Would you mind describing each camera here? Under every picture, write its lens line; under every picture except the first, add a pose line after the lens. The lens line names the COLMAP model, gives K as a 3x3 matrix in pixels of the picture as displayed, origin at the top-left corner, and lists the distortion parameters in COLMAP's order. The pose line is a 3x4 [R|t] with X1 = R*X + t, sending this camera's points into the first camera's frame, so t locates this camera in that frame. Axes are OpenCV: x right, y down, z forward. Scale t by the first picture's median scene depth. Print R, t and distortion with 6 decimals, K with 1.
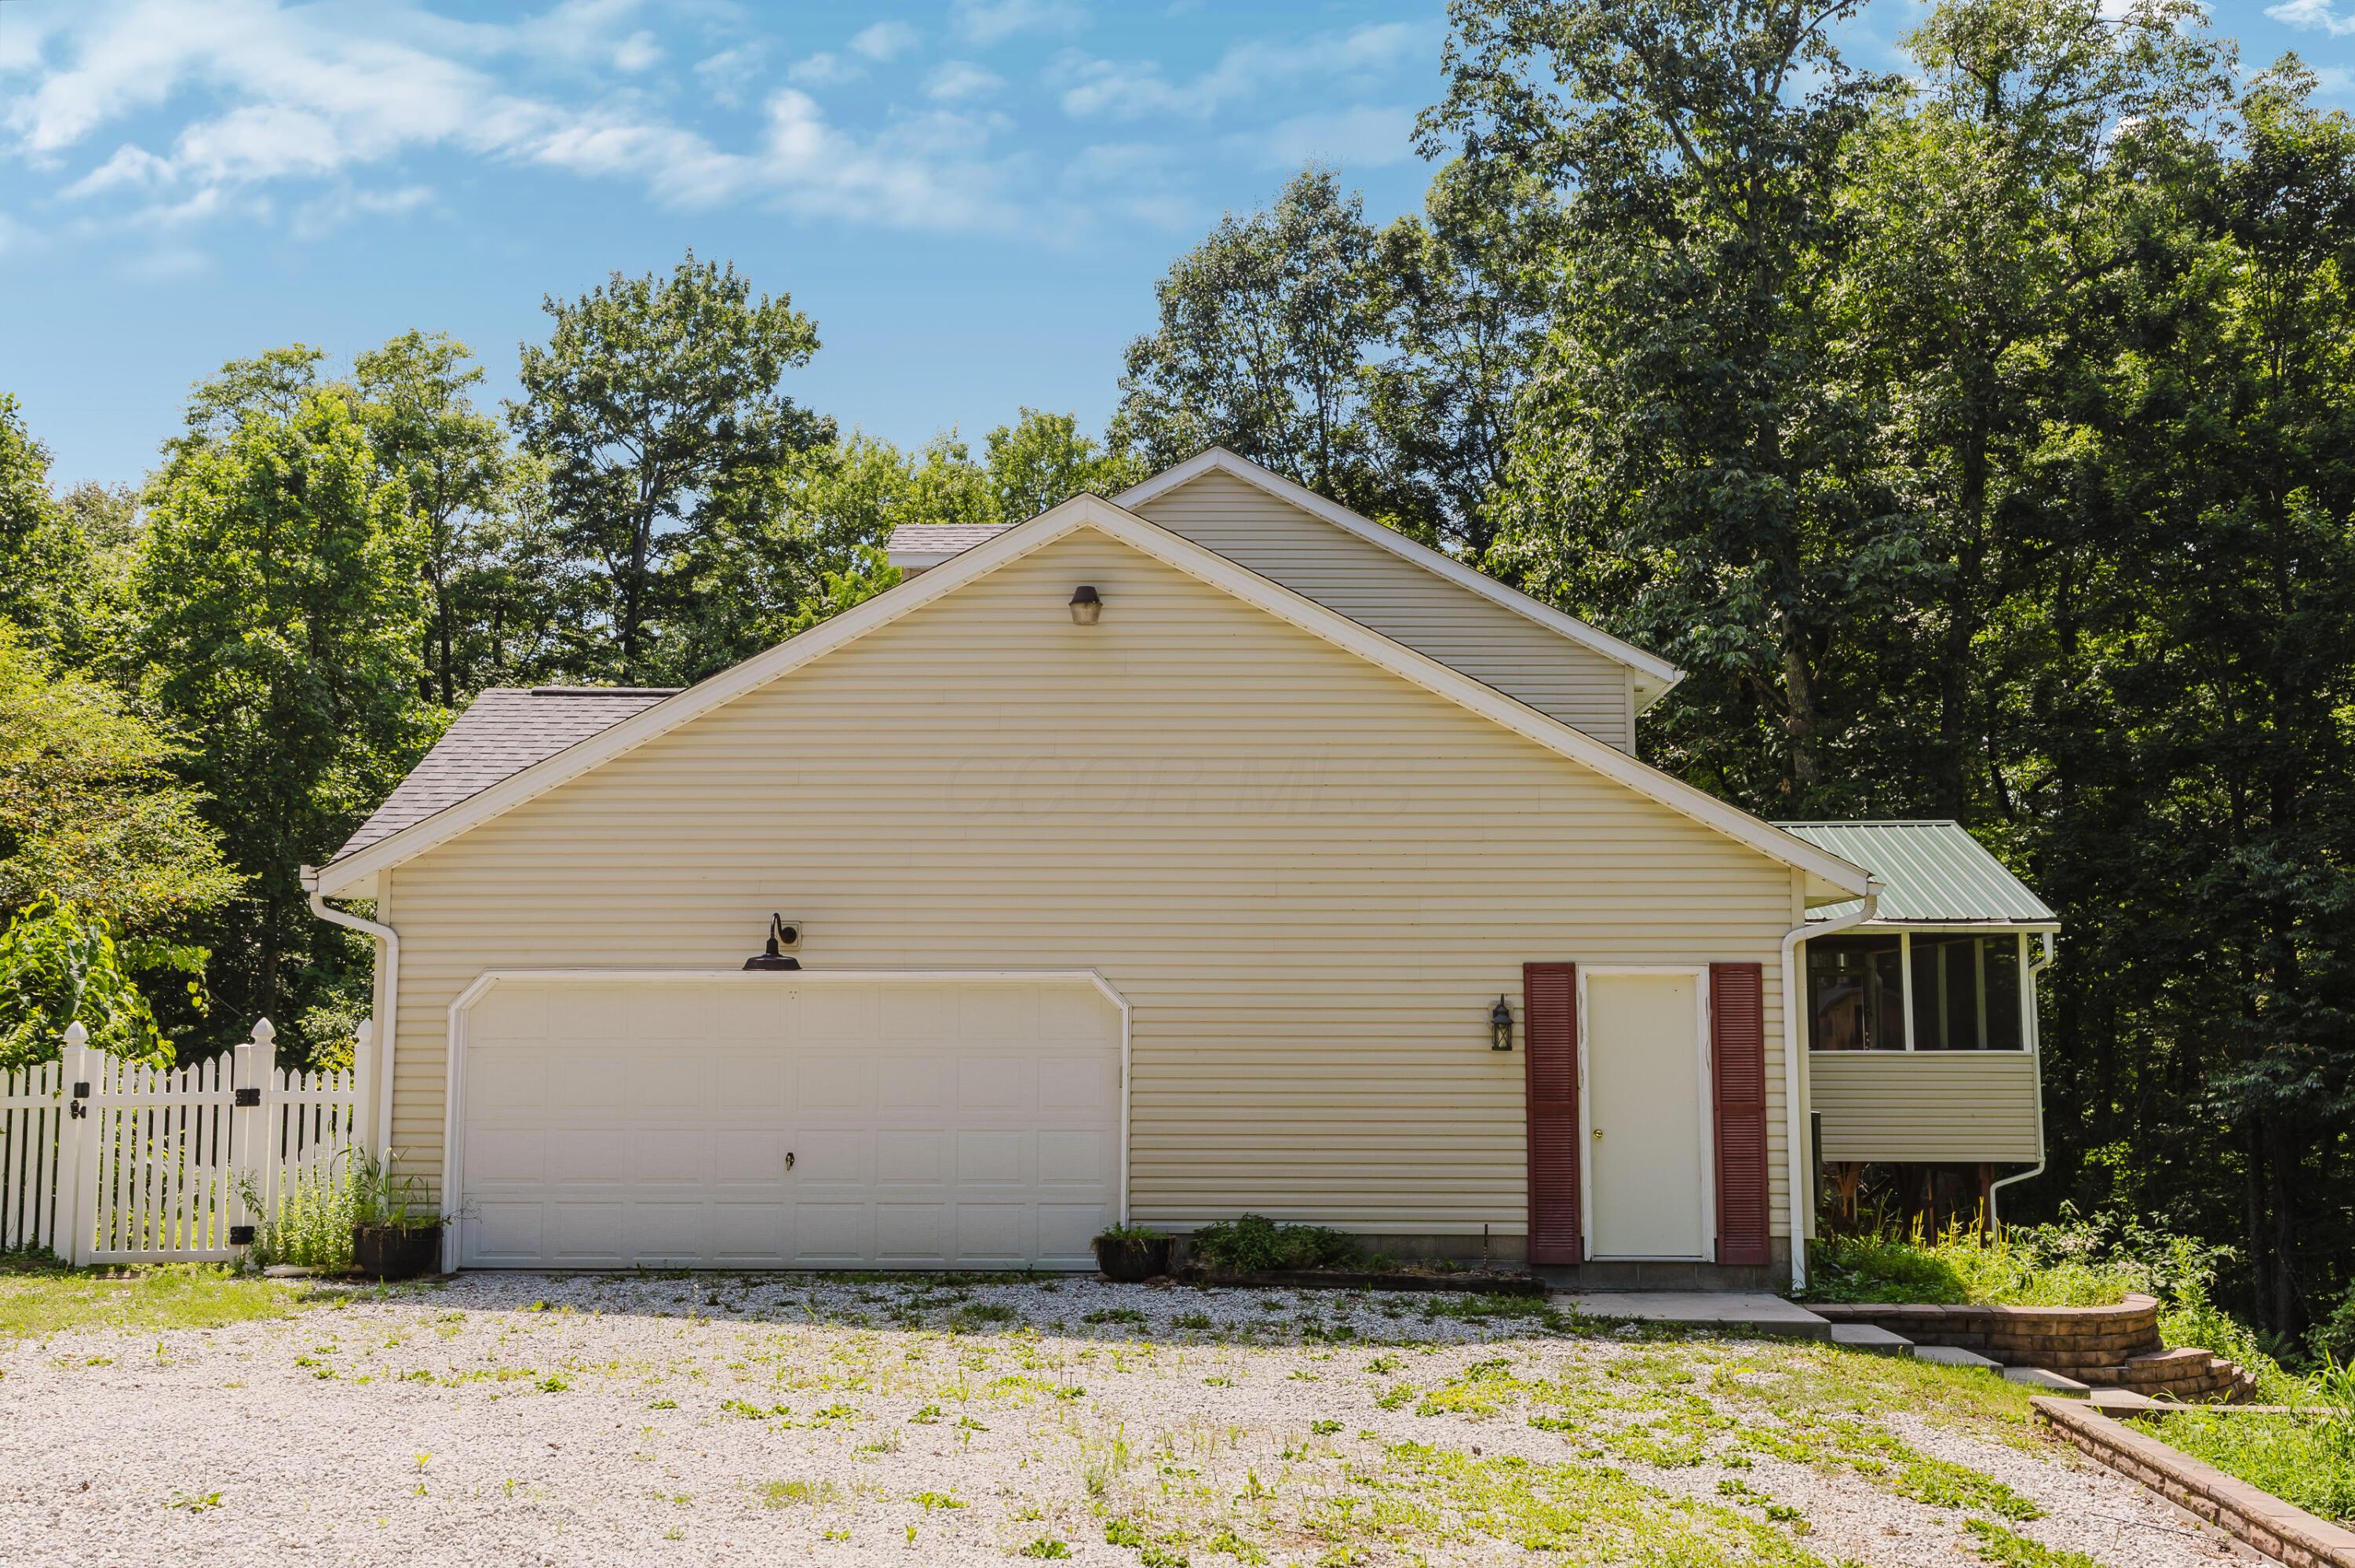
lens RADIAL K [[2154.4, 0, 1177.5], [0, 2154.4, 784.0], [0, 0, 1]] dist [-0.008219, -0.005623]
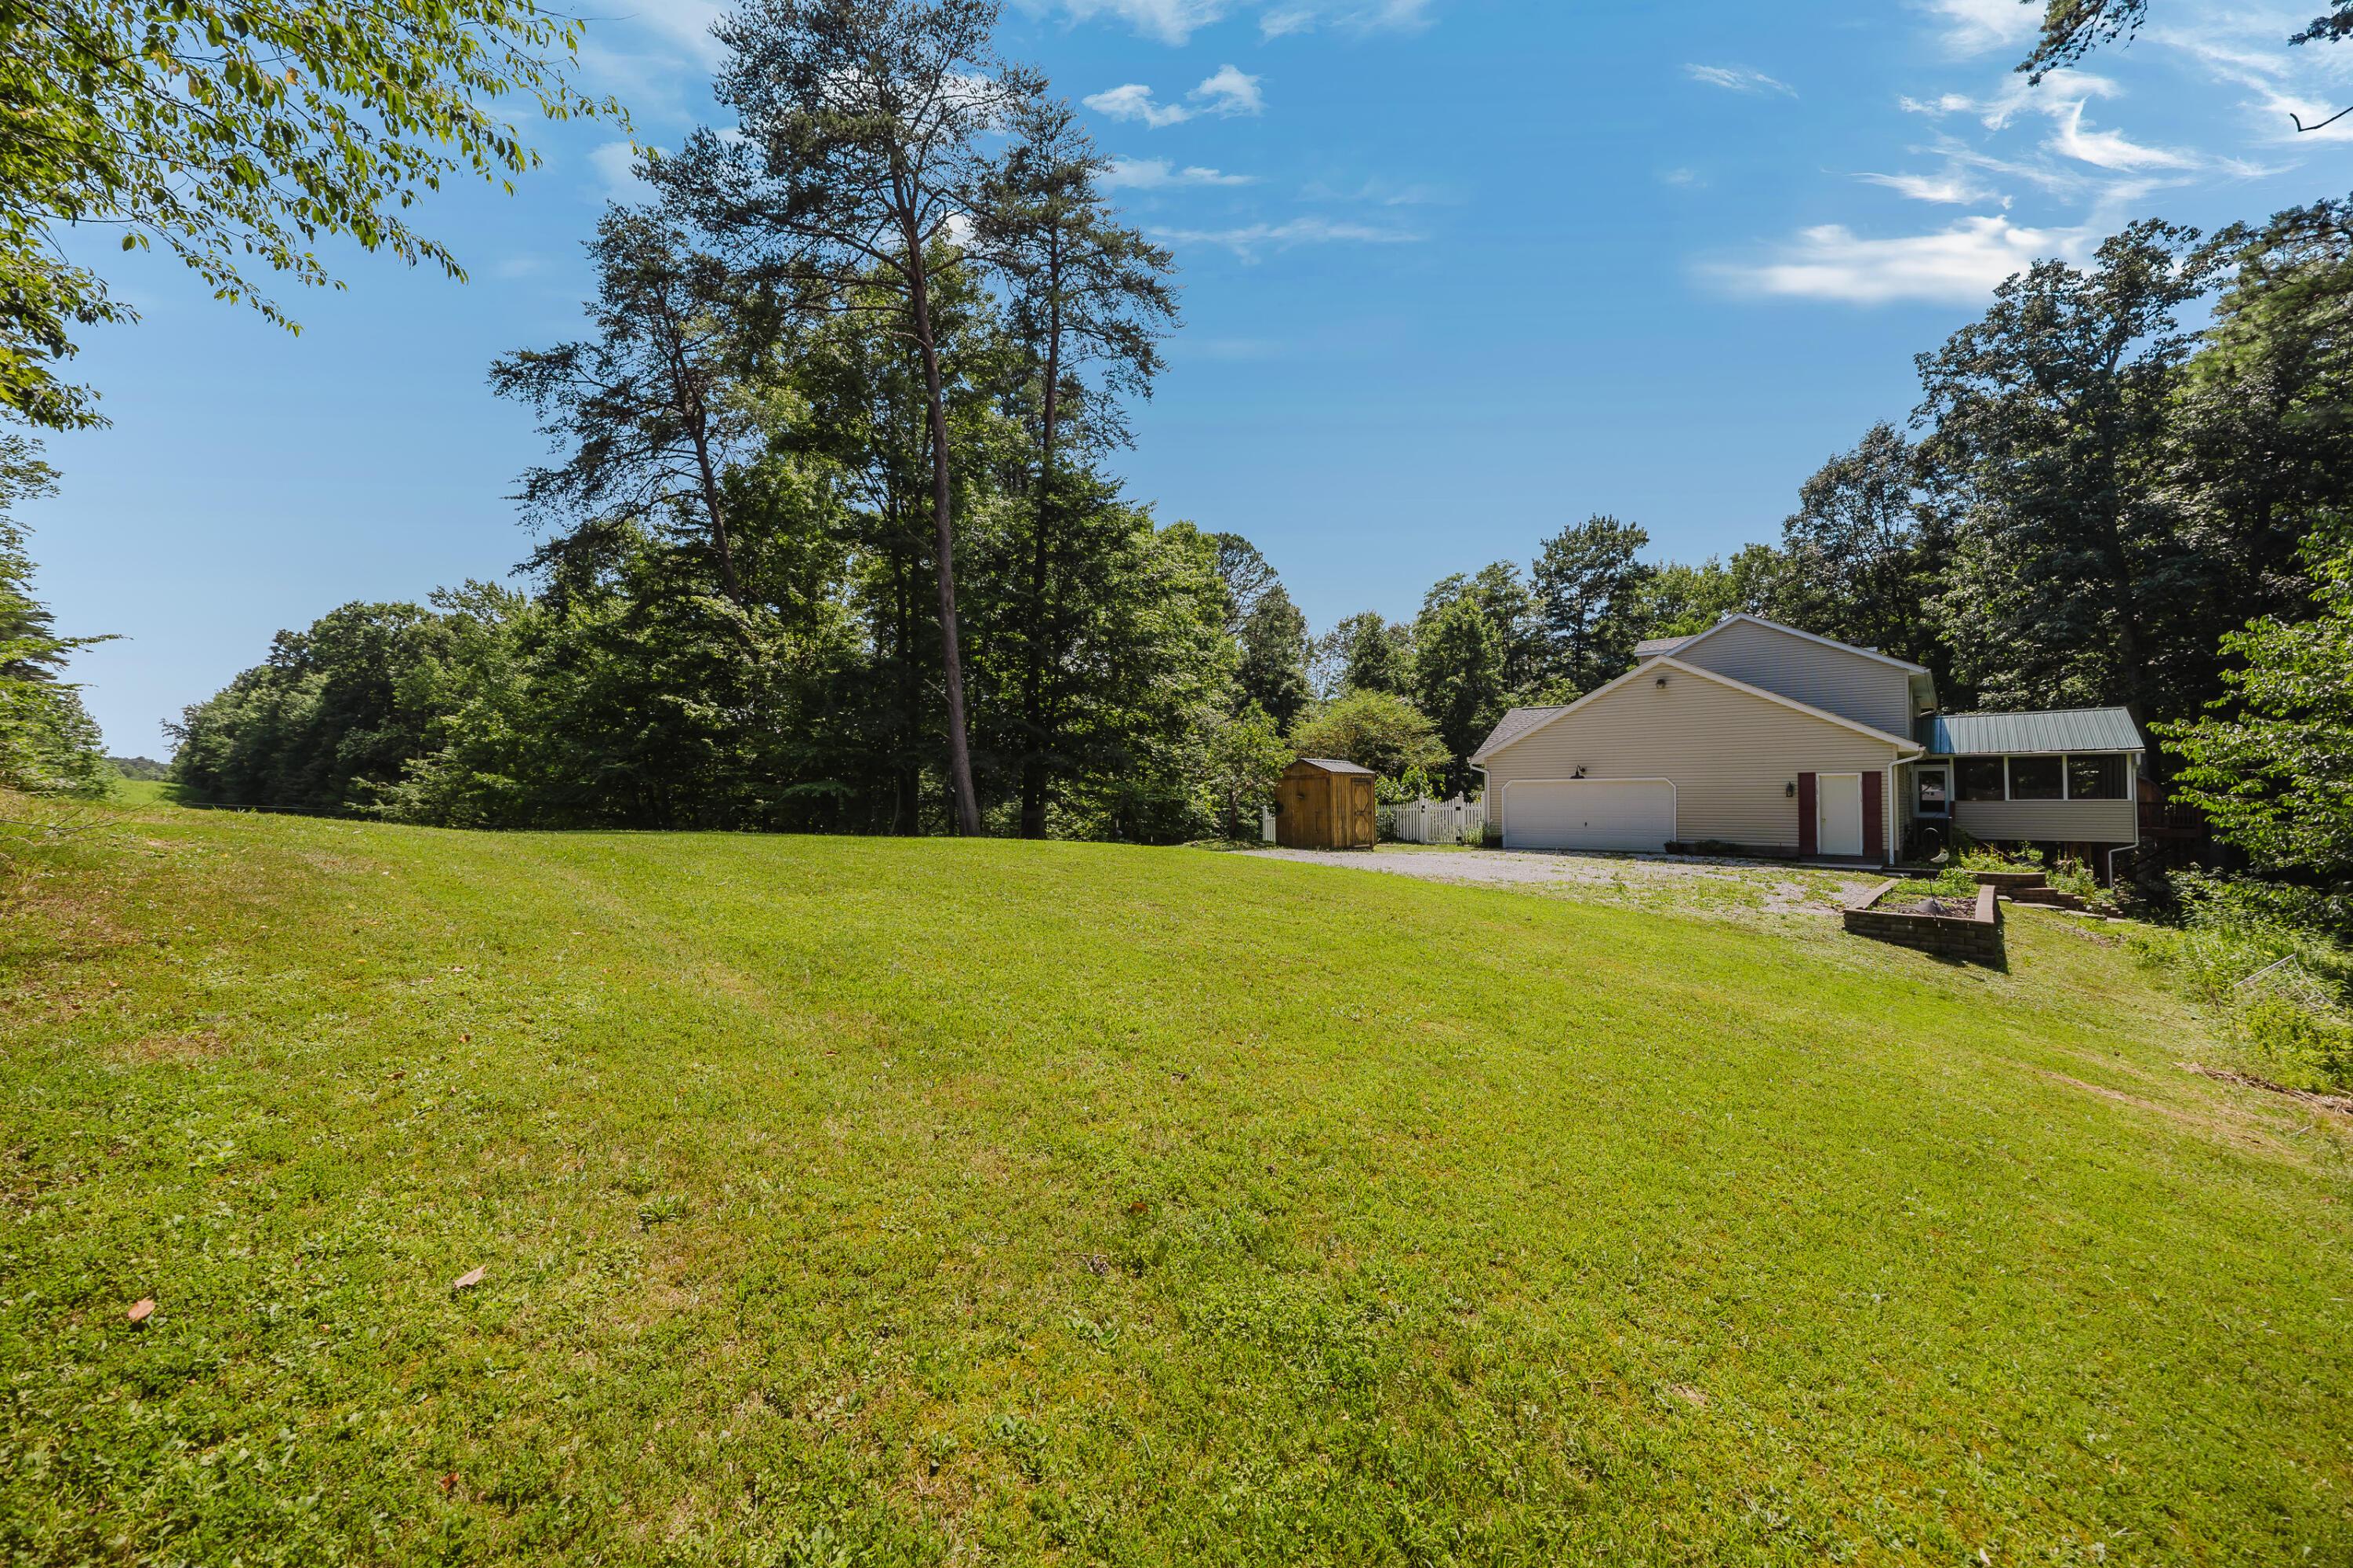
lens RADIAL K [[892.2, 0, 1176.5], [0, 892.2, 784.0], [0, 0, 1]] dist [-0.001550, 0.000143]
pose [[0.762465, -0.014831, -0.646859, 0.119191], [0.074762, 0.995060, 0.065309, -0.025798], [0.642695, -0.098156, 0.759808, -0.289776]]
